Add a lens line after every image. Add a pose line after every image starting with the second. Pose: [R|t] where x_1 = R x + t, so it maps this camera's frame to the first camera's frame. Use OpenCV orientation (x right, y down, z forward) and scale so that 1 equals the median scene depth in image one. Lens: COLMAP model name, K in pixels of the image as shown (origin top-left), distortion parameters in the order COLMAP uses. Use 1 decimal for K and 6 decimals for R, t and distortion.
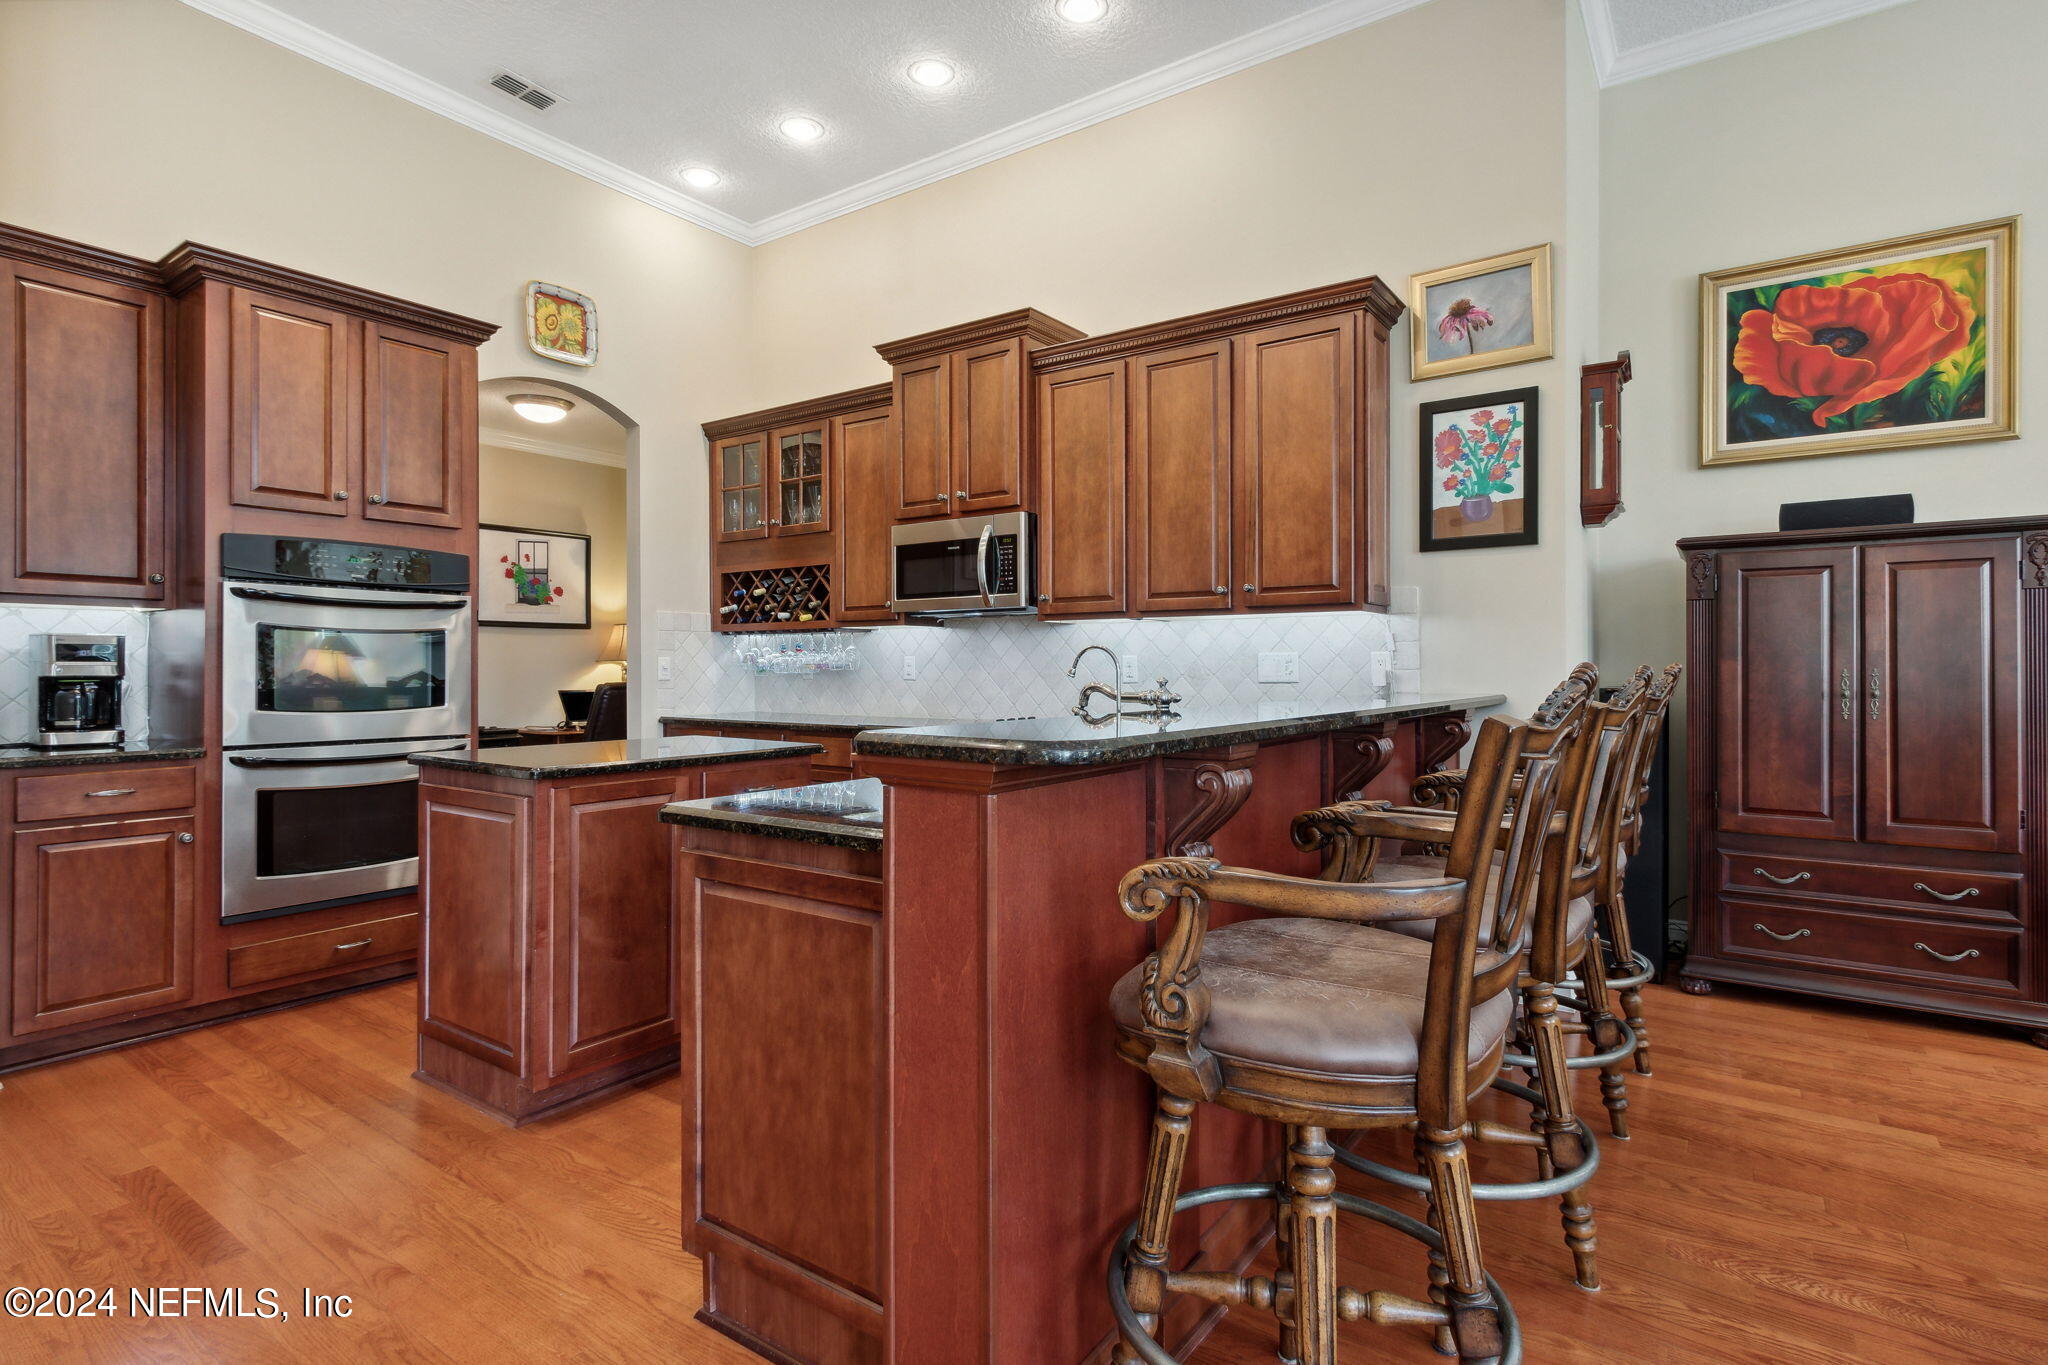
lens RADIAL K [[948.1, 0, 1016.8], [0, 948.1, 670.6], [0, 0, 1]] dist [0.003982, -0.001233]
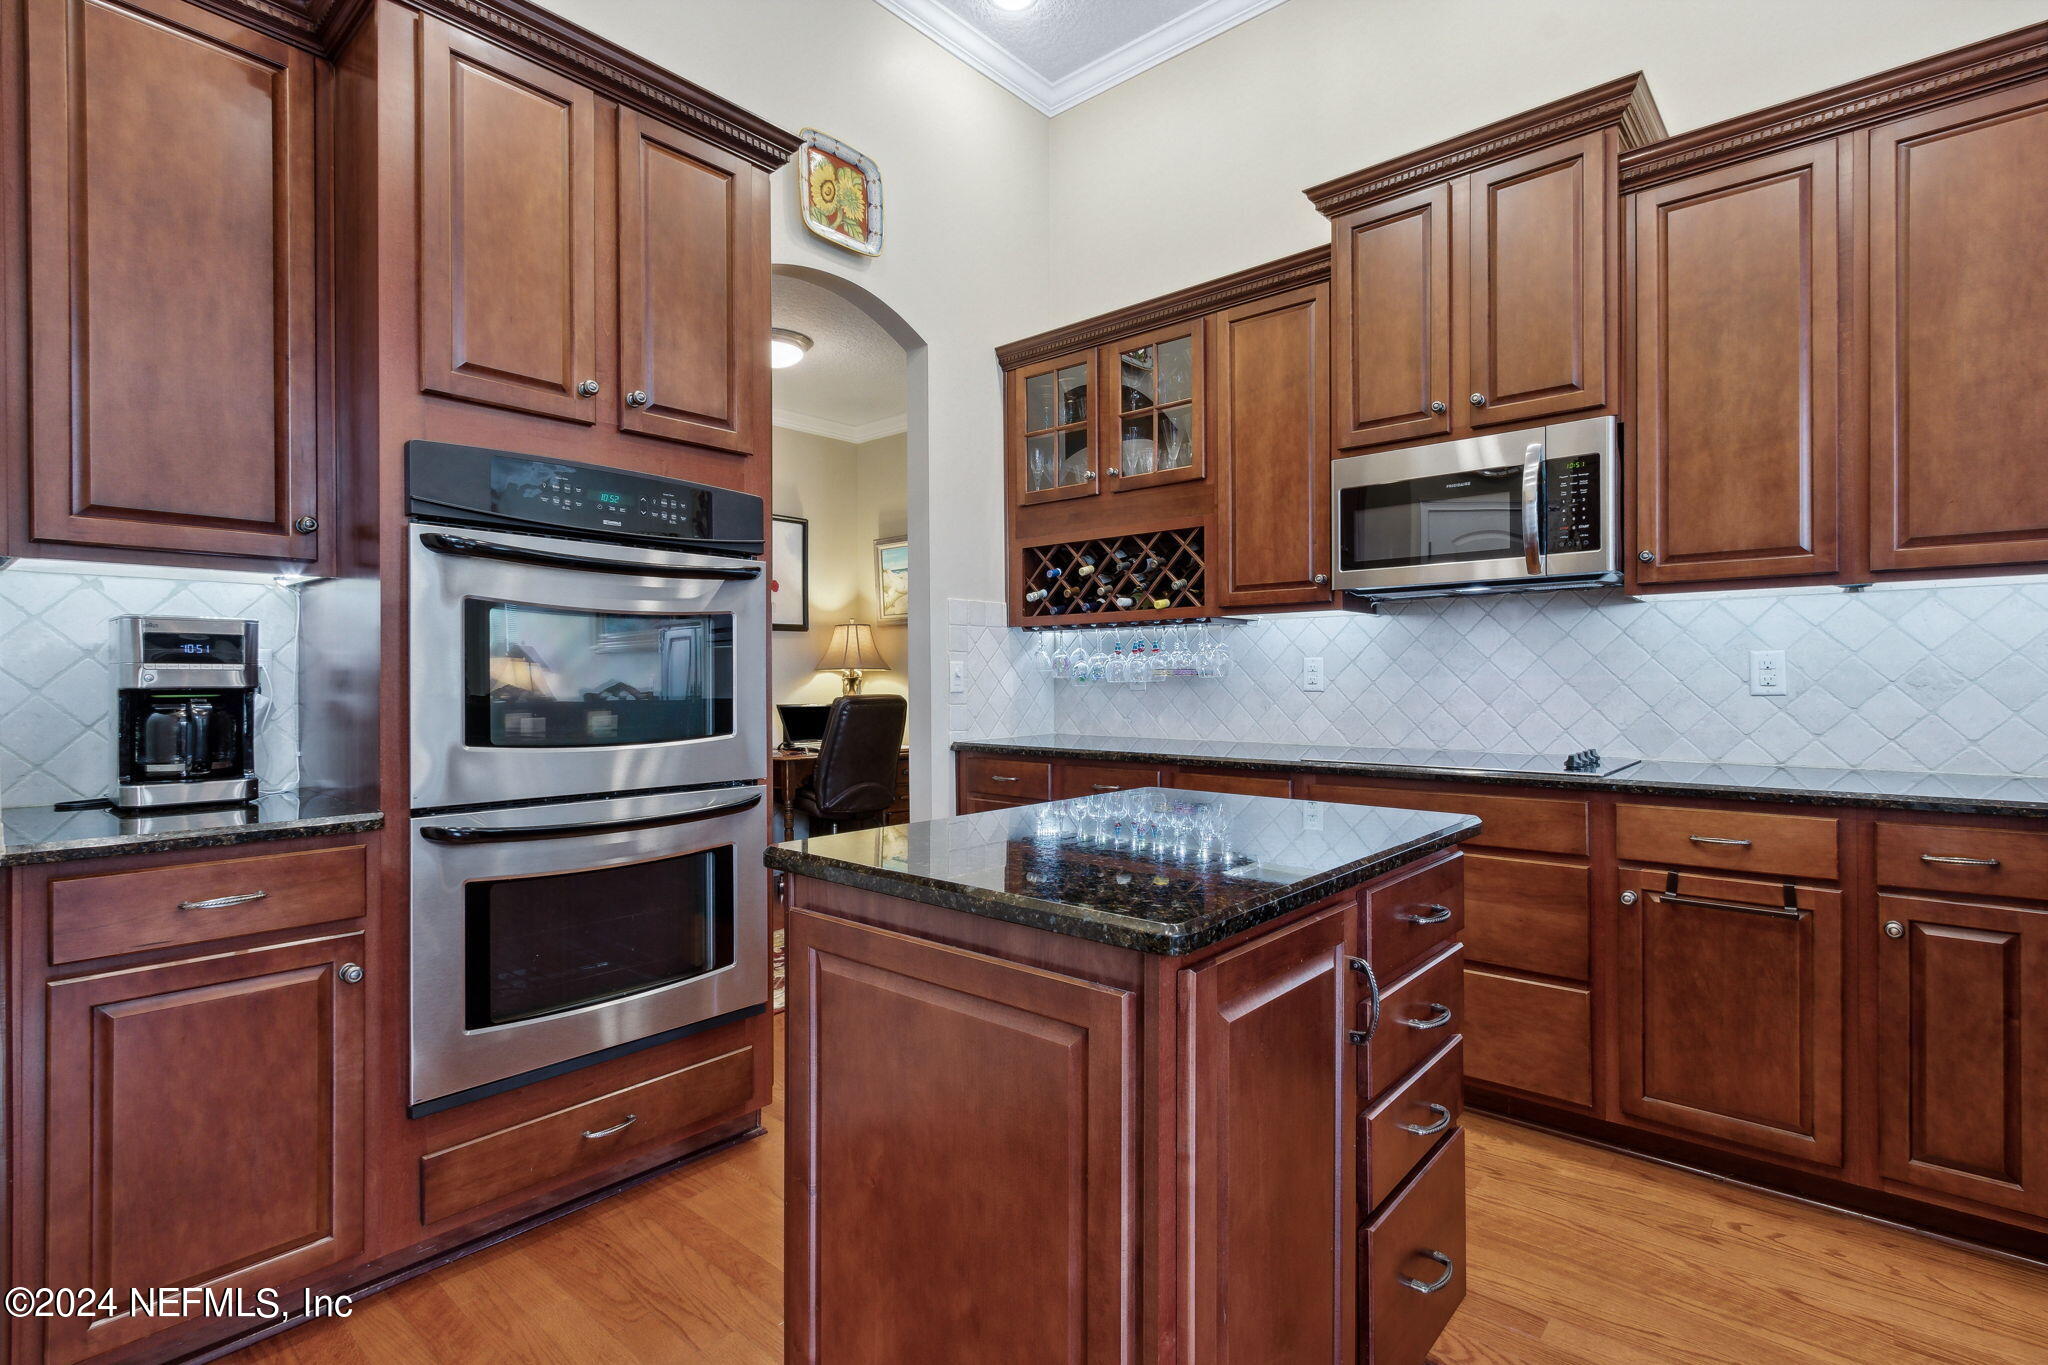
lens RADIAL K [[948.1, 0, 1037.6], [0, 948.1, 684.8], [0, 0, 1]] dist [0.003982, -0.001233]
pose [[0.994400, -0.002688, -0.105652, -0.353873], [0.003111, 0.999988, 0.003842, 0.002650], [0.105640, -0.004150, 0.994396, 0.417755]]
